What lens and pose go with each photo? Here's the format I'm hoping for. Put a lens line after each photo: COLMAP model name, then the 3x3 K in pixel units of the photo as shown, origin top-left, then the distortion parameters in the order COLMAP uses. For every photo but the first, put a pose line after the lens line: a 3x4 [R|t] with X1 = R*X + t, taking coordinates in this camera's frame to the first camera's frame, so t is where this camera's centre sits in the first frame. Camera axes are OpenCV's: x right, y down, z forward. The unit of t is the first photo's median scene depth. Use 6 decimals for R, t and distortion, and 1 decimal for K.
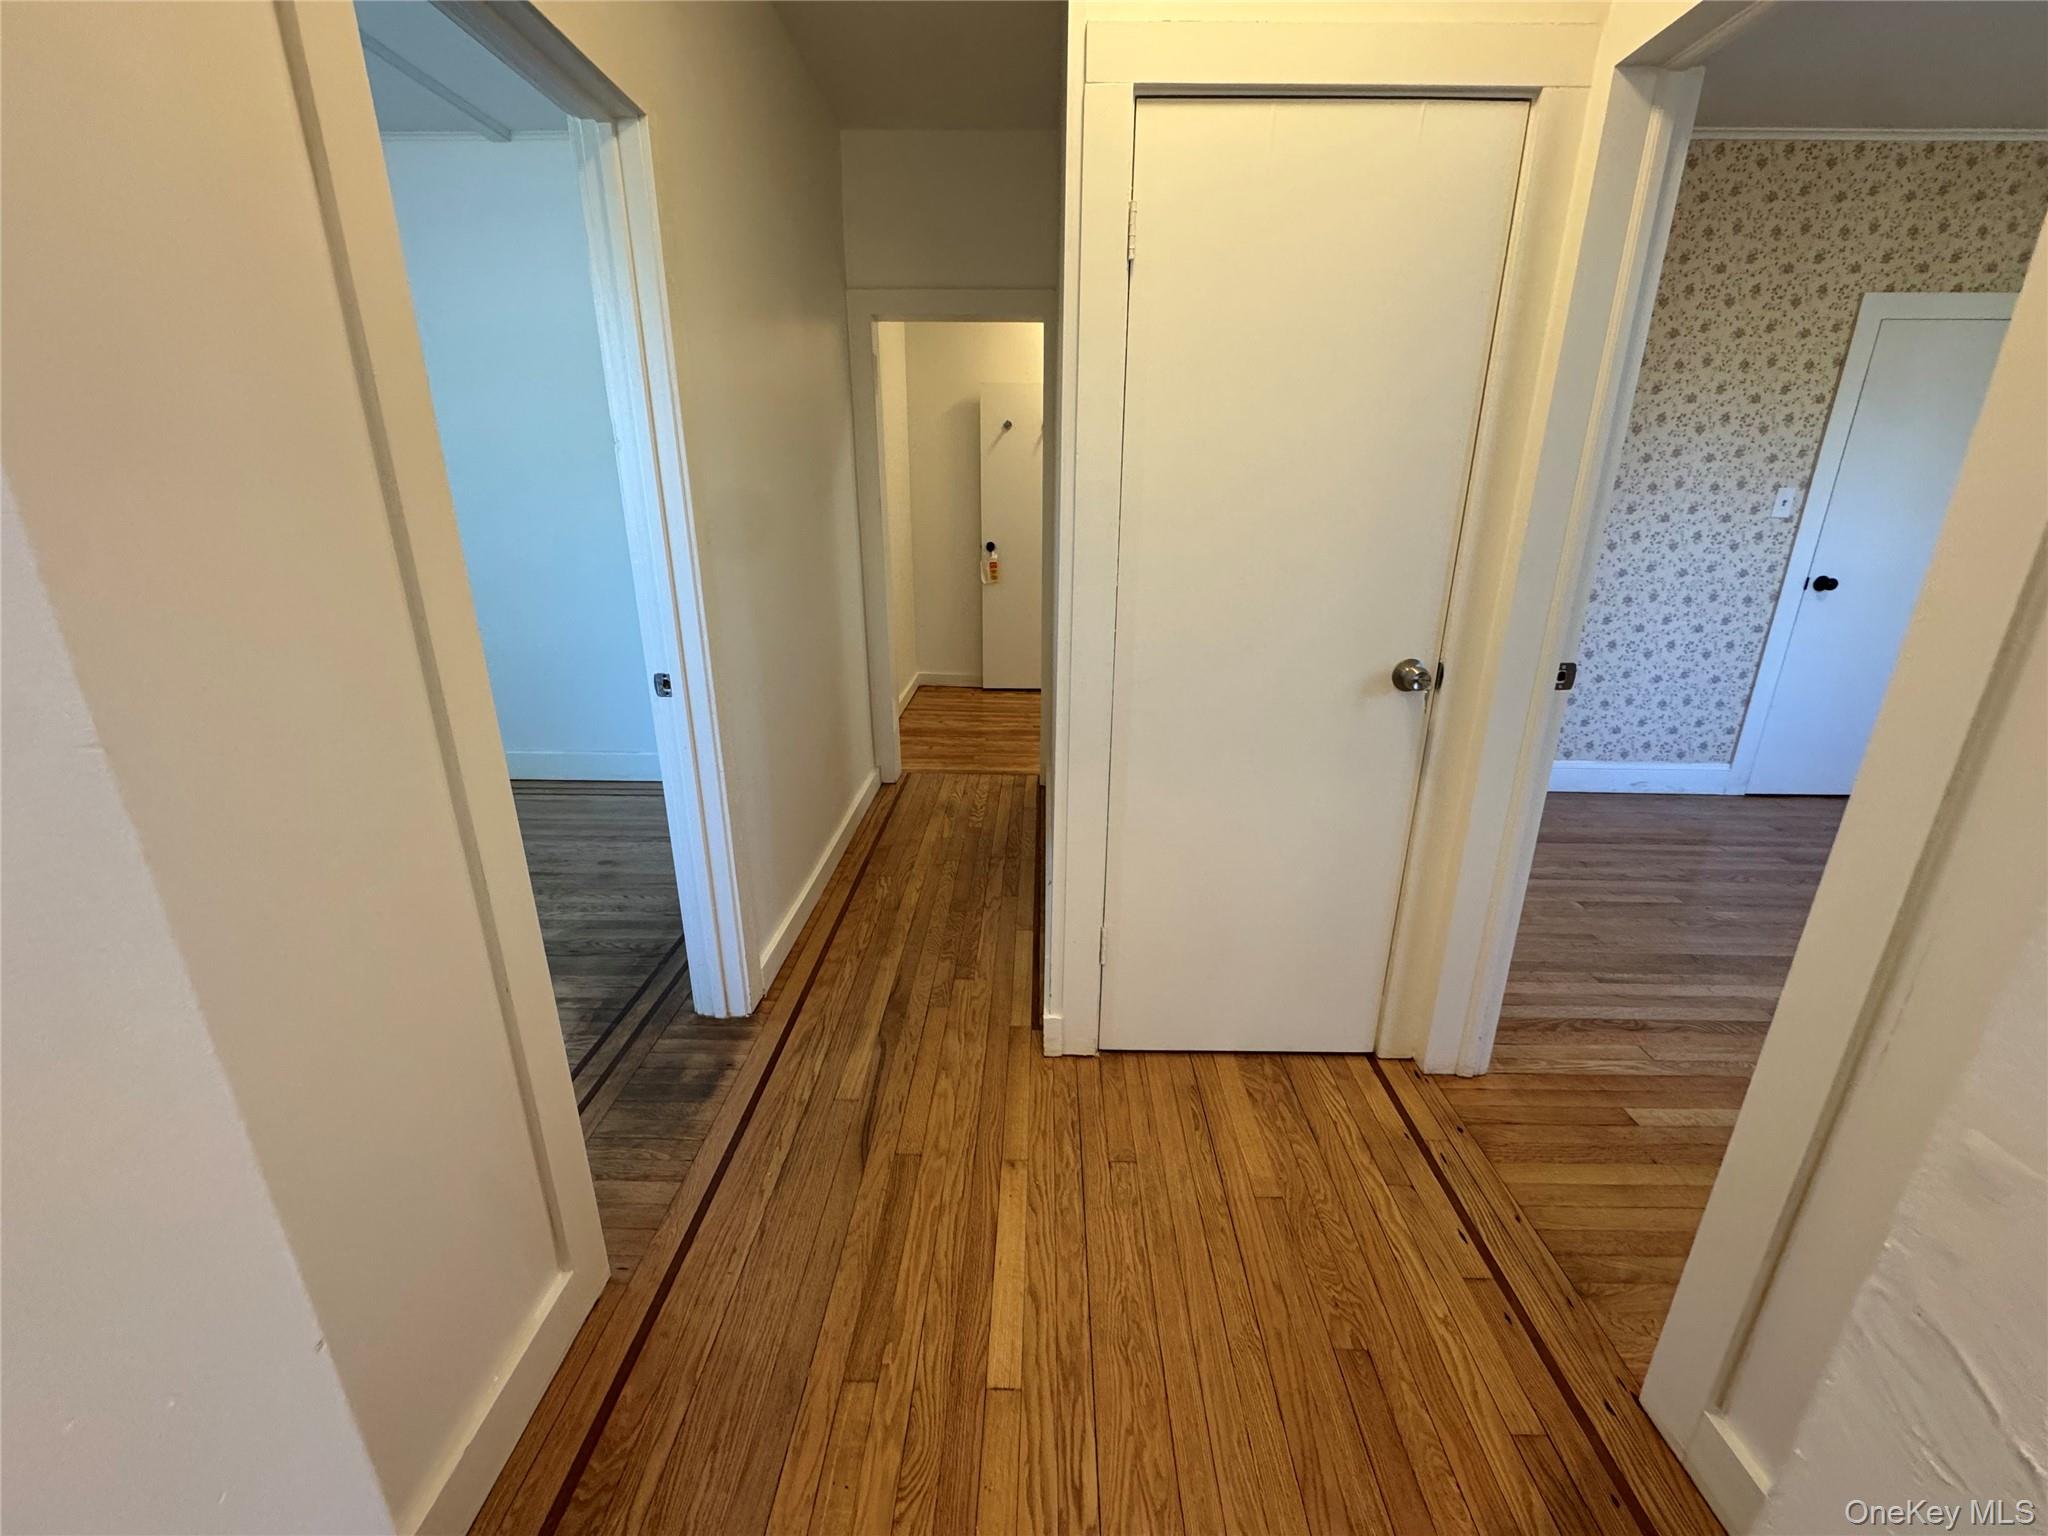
lens RADIAL K [[817.9, 0, 1025.1], [0, 817.9, 765.8], [0, 0, 1]] dist [-0.005528, 0.000726]
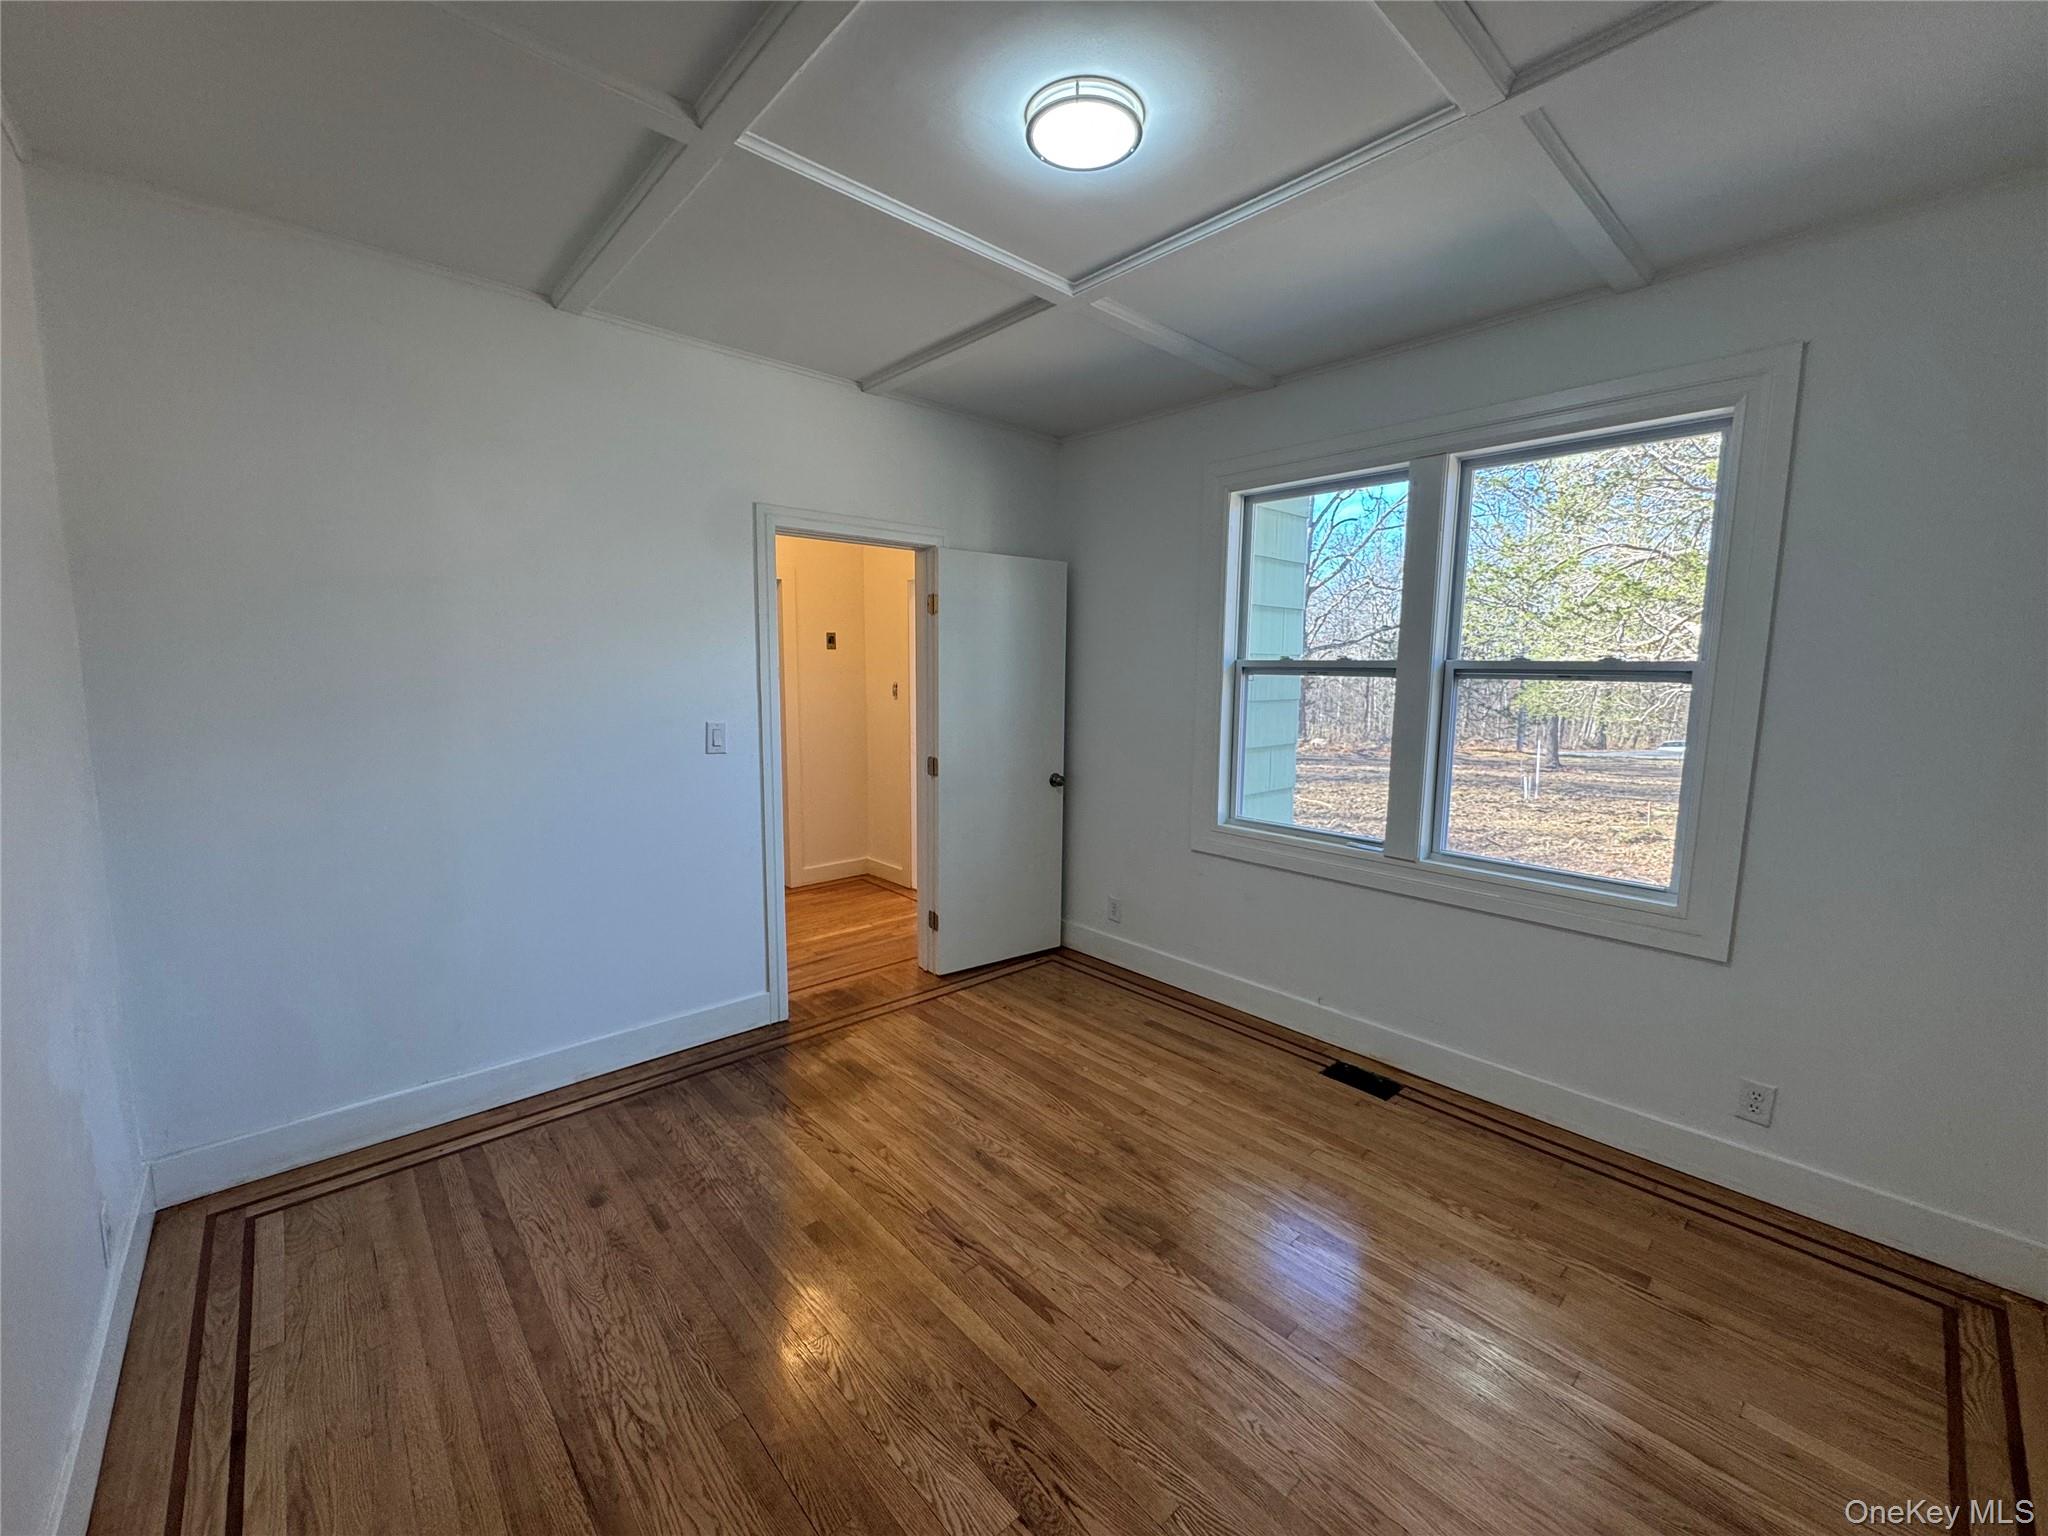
lens RADIAL K [[817.9, 0, 1025.1], [0, 817.9, 765.8], [0, 0, 1]] dist [-0.005528, 0.000726]
pose [[-0.687779, -0.103828, 0.718457, -0.799059], [0.217896, 0.914551, 0.340759, -0.255618], [-0.692446, 0.390916, -0.606385, 0.648142]]
